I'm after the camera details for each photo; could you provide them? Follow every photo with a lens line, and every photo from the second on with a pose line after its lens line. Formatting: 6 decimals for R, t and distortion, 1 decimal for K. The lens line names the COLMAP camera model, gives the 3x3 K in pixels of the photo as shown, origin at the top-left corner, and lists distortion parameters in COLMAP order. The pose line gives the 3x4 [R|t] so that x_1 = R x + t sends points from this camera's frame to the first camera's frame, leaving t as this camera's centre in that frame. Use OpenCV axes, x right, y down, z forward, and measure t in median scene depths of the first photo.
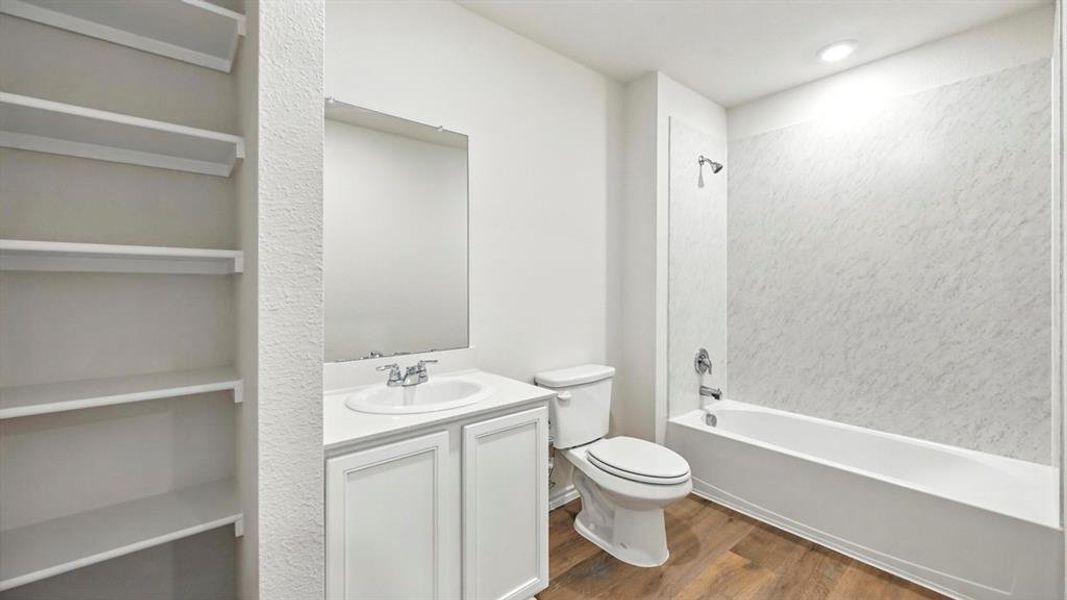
lens RADIAL K [[421.4, 0, 543.2], [0, 421.4, 282.0], [0, 0, 1]] dist [-0.003321, -0.000095]
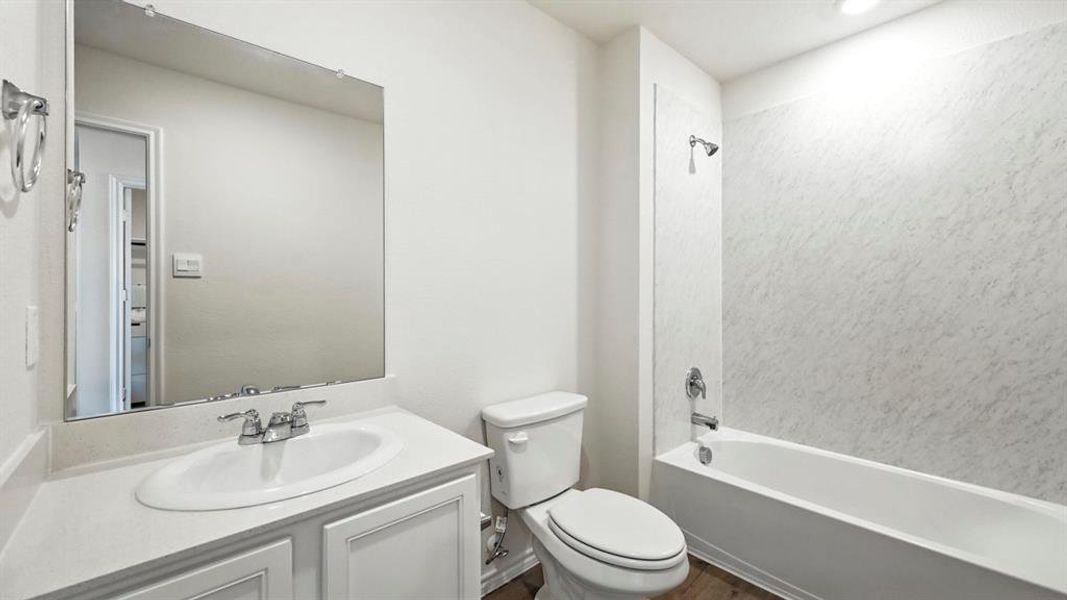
lens RADIAL K [[423.0, 0, 545.0], [0, 423.0, 285.0], [0, 0, 1]] dist [-0.000253, -0.000061]
pose [[0.999106, -0.000871, 0.042275, 0.059147], [0.001190, 0.999971, -0.007524, 0.001491], [-0.042267, 0.007567, 0.999078, 0.217492]]
